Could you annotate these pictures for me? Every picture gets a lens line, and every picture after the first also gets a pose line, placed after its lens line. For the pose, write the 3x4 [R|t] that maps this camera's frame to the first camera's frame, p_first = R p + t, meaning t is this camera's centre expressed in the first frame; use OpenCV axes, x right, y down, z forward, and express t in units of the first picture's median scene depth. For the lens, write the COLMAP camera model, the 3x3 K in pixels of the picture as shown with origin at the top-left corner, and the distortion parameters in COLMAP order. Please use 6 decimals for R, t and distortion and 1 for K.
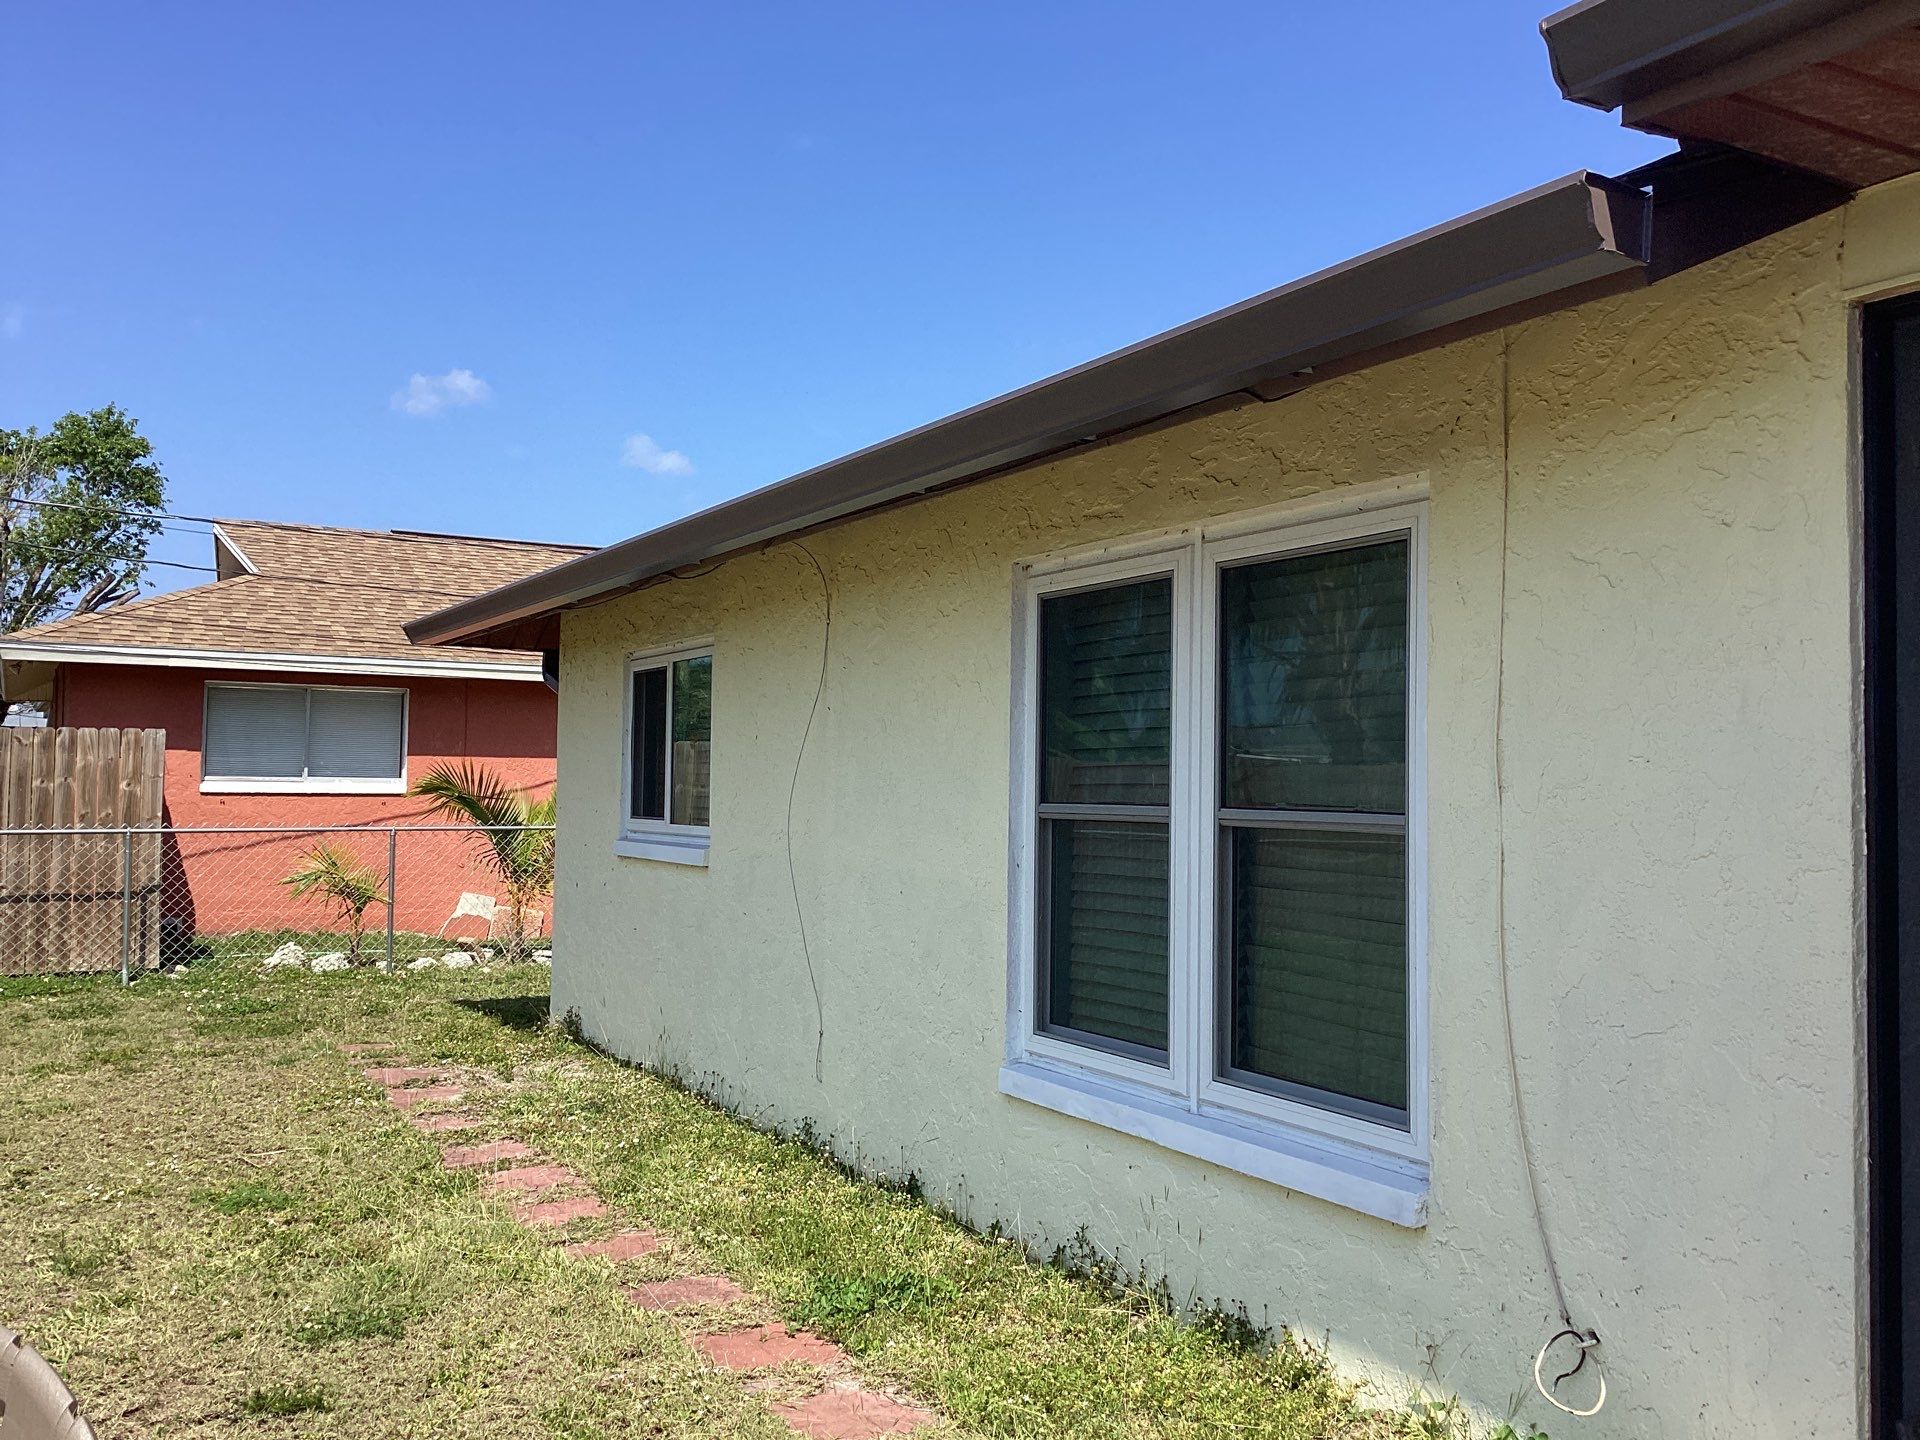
lens RADIAL K [[1743.3, 0, 915.0], [0, 1743.3, 716.0], [0, 0, 1]] dist [0.033013, -0.061229]
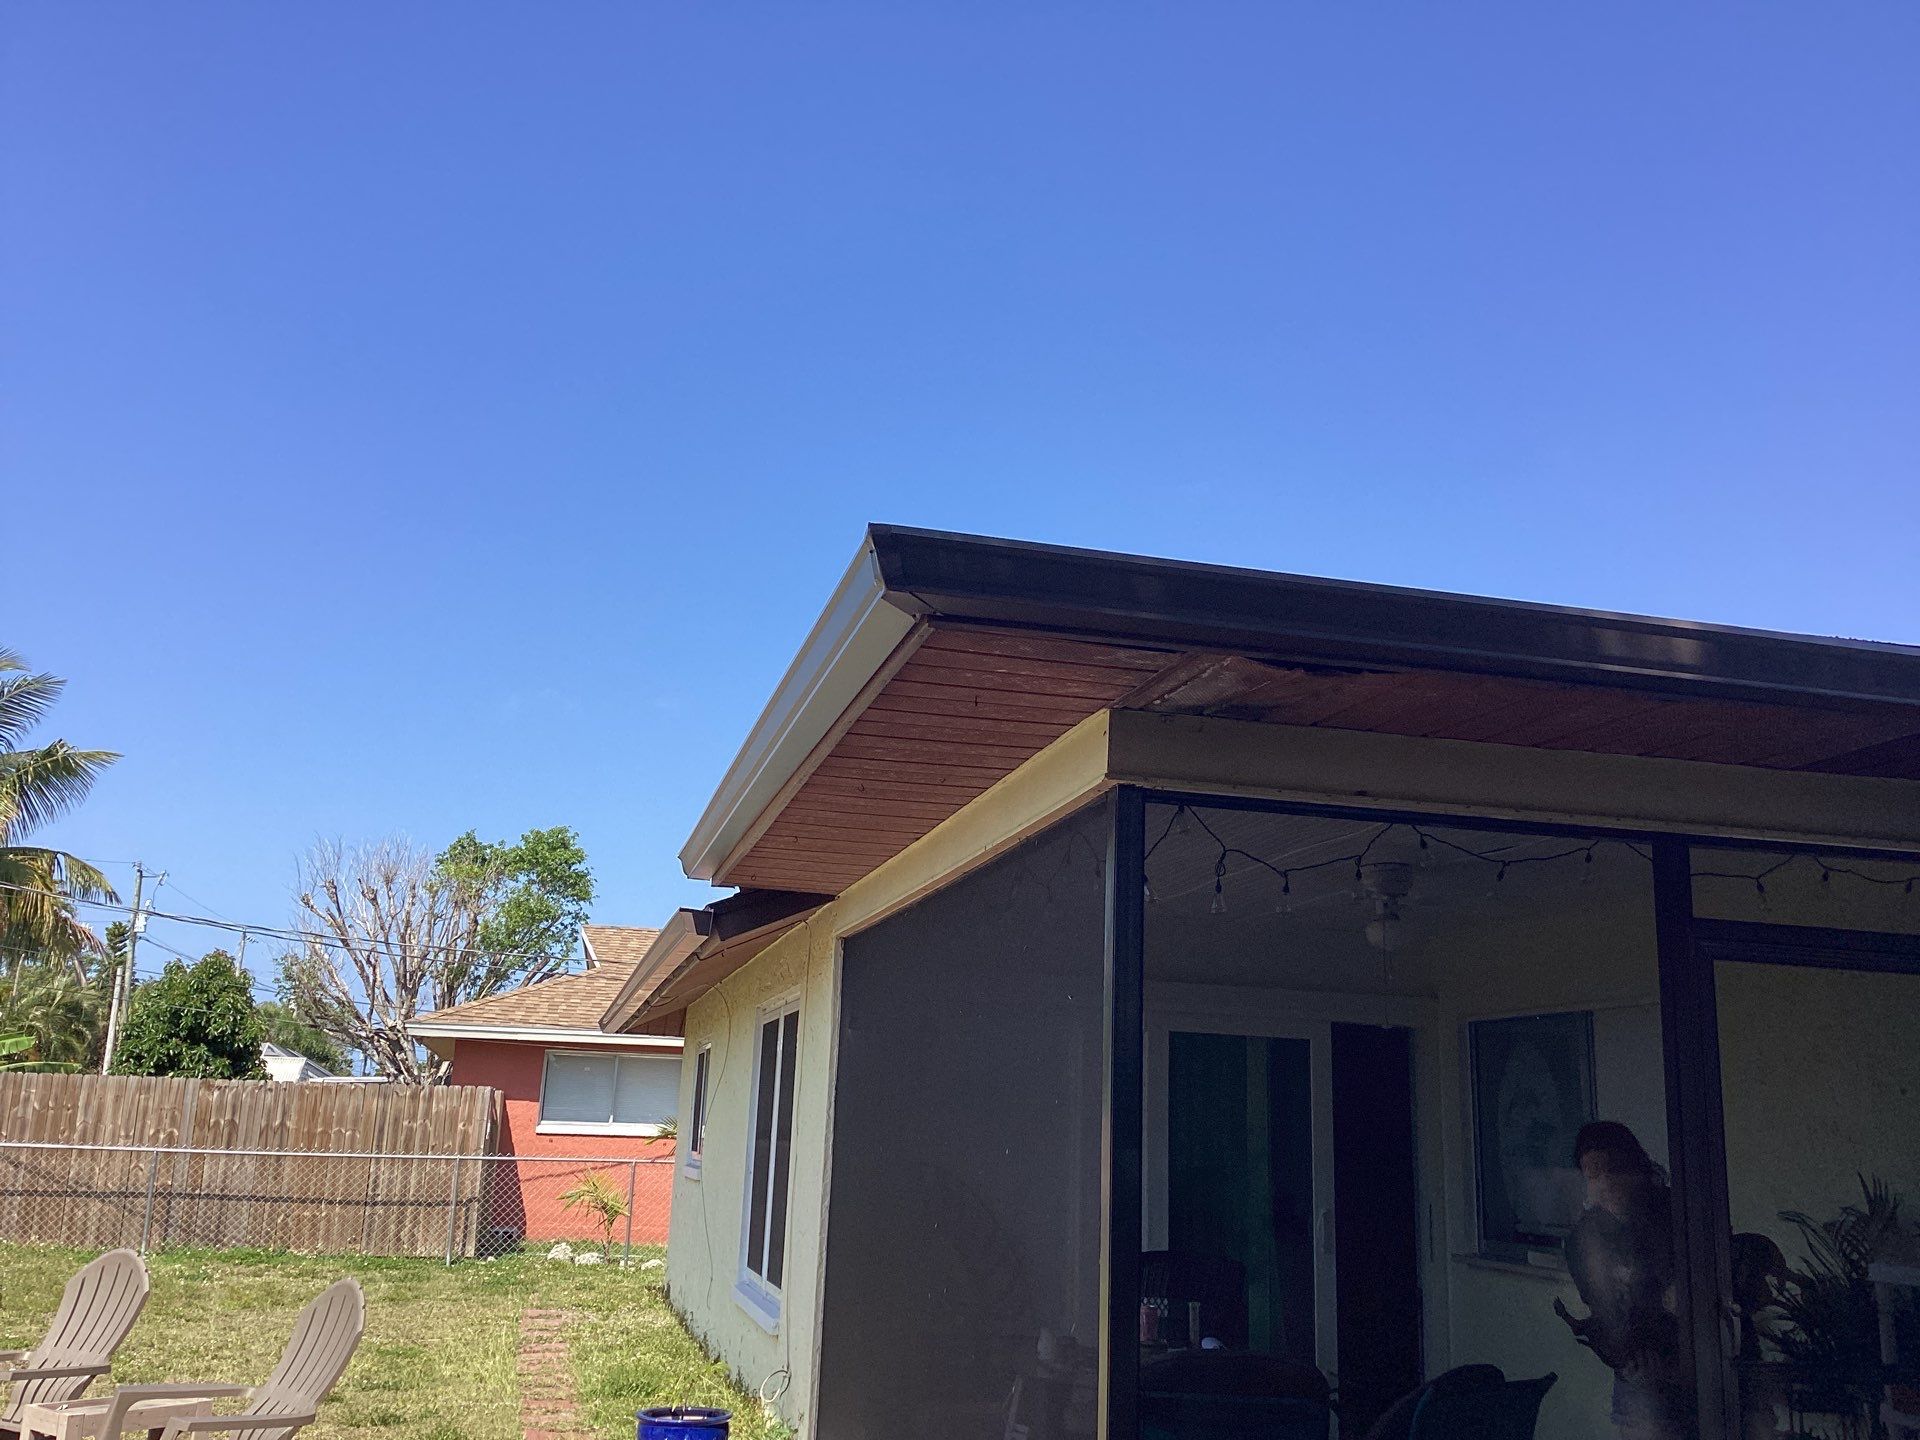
lens RADIAL K [[1783.7, 0, 960.0], [0, 1783.7, 720.0], [0, 0, 1]] dist [0.126328, -0.237079]
pose [[0.965481, -0.035065, -0.258103, 0.299111], [-0.015389, 0.981487, -0.190908, -0.009855], [0.260019, 0.188290, 0.947068, -0.328111]]
